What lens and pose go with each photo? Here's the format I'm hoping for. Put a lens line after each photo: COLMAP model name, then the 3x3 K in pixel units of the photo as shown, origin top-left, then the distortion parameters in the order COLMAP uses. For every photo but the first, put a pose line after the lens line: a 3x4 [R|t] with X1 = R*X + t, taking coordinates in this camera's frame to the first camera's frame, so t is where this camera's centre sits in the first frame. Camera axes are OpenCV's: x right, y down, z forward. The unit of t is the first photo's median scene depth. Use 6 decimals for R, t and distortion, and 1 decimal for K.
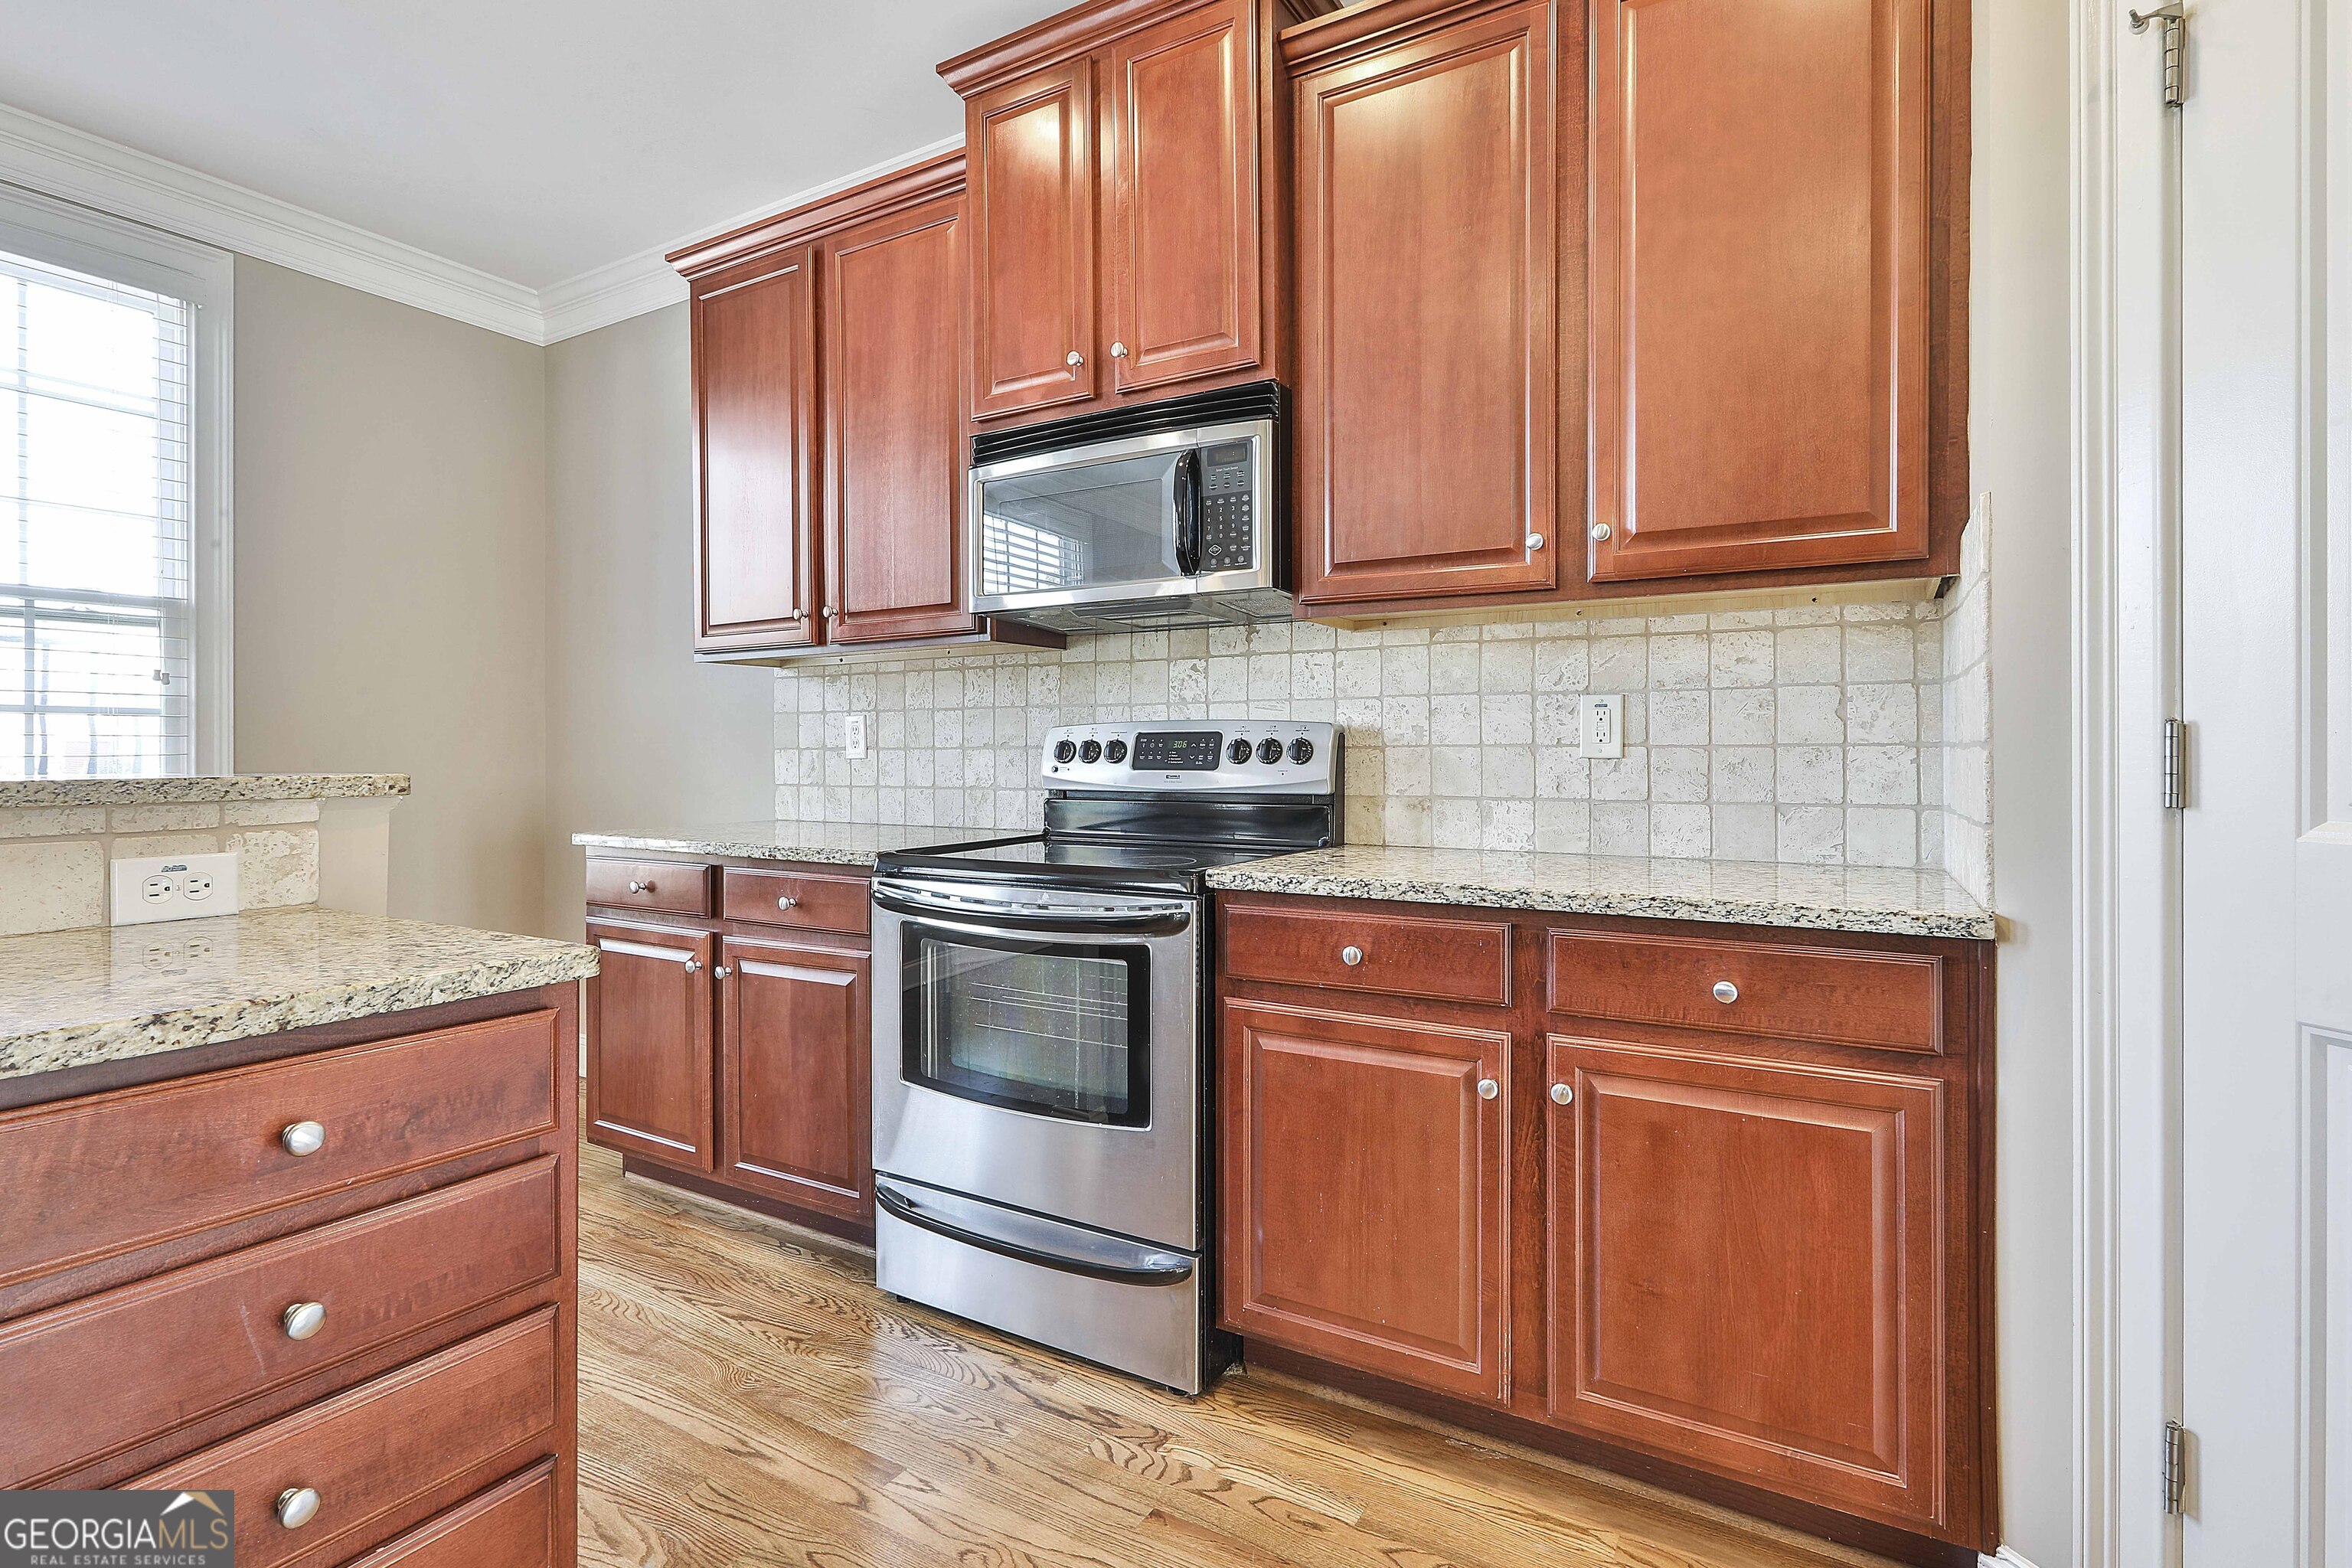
lens RADIAL K [[1142.6, 0, 1176.5], [0, 1142.6, 754.1], [0, 0, 1]] dist [-0.005839, 0.000757]
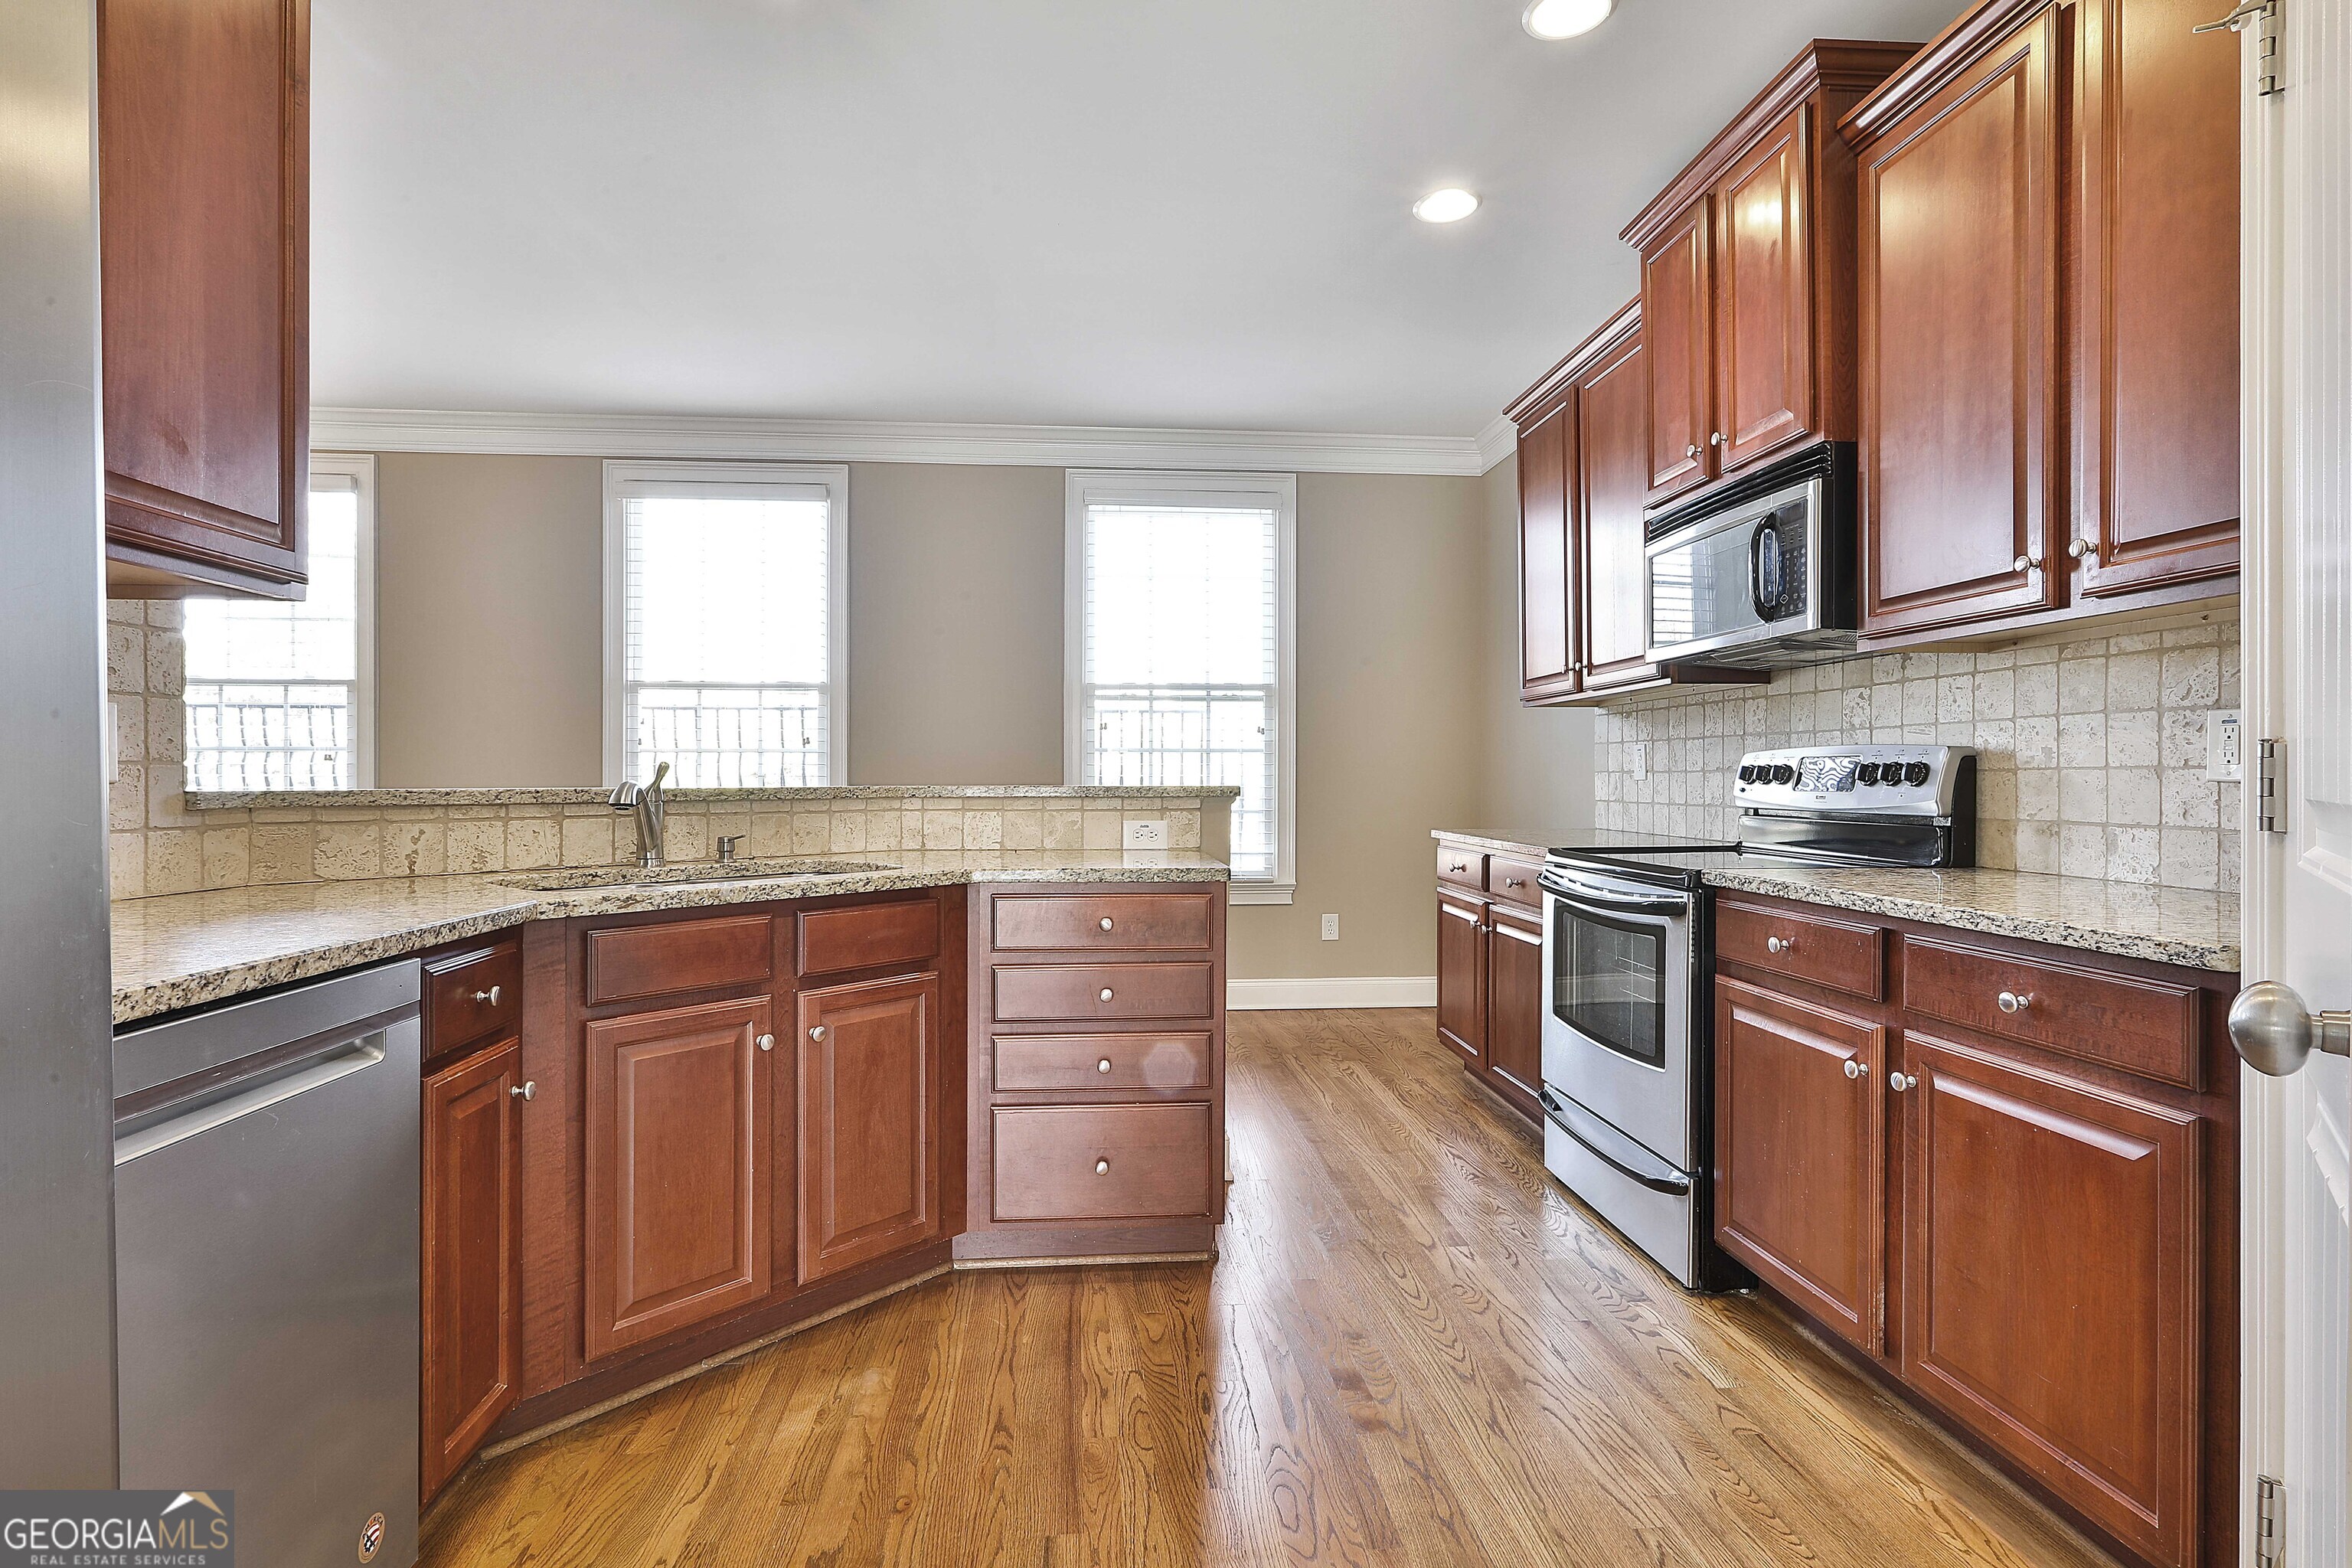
lens RADIAL K [[1128.7, 0, 1168.6], [0, 1128.7, 775.1], [0, 0, 1]] dist [-0.002414, 0.000234]
pose [[0.584511, 0.001037, -0.811385, 0.585833], [-0.002539, 0.999997, -0.000551, 0.000918], [0.811382, 0.002382, 0.584511, -0.160577]]
